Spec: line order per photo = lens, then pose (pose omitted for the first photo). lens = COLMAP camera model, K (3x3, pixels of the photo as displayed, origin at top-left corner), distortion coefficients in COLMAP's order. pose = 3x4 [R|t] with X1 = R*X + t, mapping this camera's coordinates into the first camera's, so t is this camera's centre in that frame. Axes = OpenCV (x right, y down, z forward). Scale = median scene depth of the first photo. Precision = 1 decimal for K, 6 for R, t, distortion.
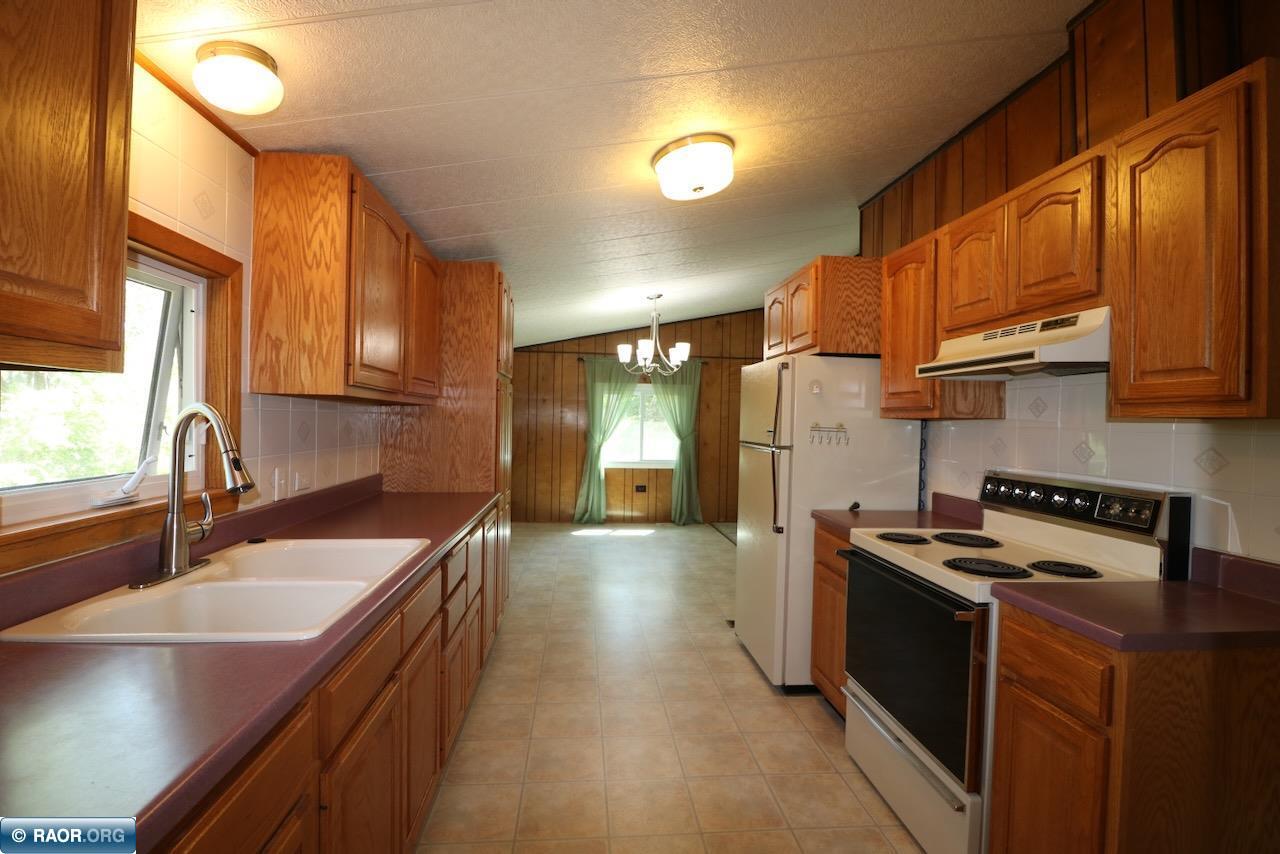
lens RADIAL K [[594.1, 0, 665.9], [0, 594.1, 433.3], [0, 0, 1]] dist [-0.000923, -0.010369]
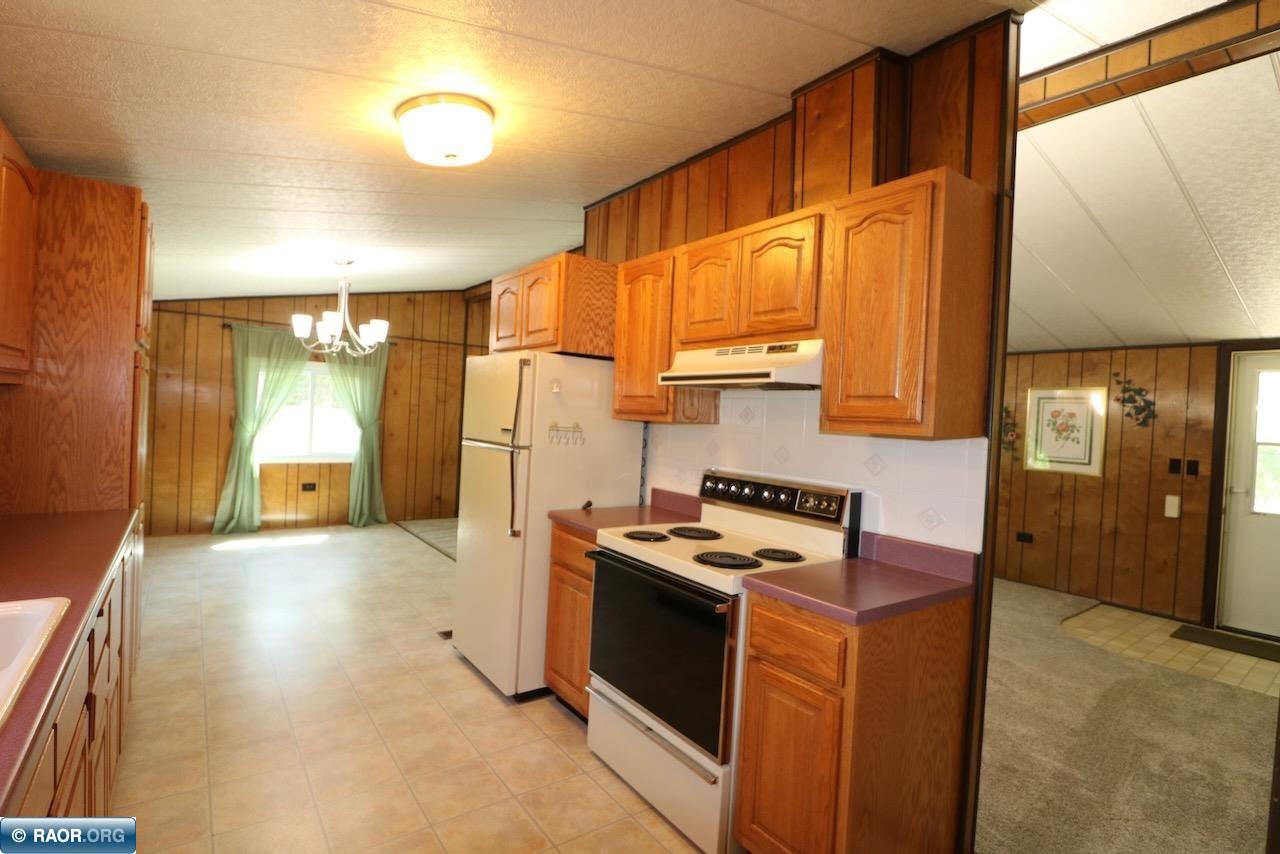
lens RADIAL K [[594.1, 0, 636.4], [0, 594.1, 430.4], [0, 0, 1]] dist [-0.000923, -0.010369]
pose [[0.864227, 0.012686, 0.502942, -0.134633], [-0.024522, 0.999556, 0.016925, -0.026367], [-0.502504, -0.026960, 0.864155, 0.088603]]
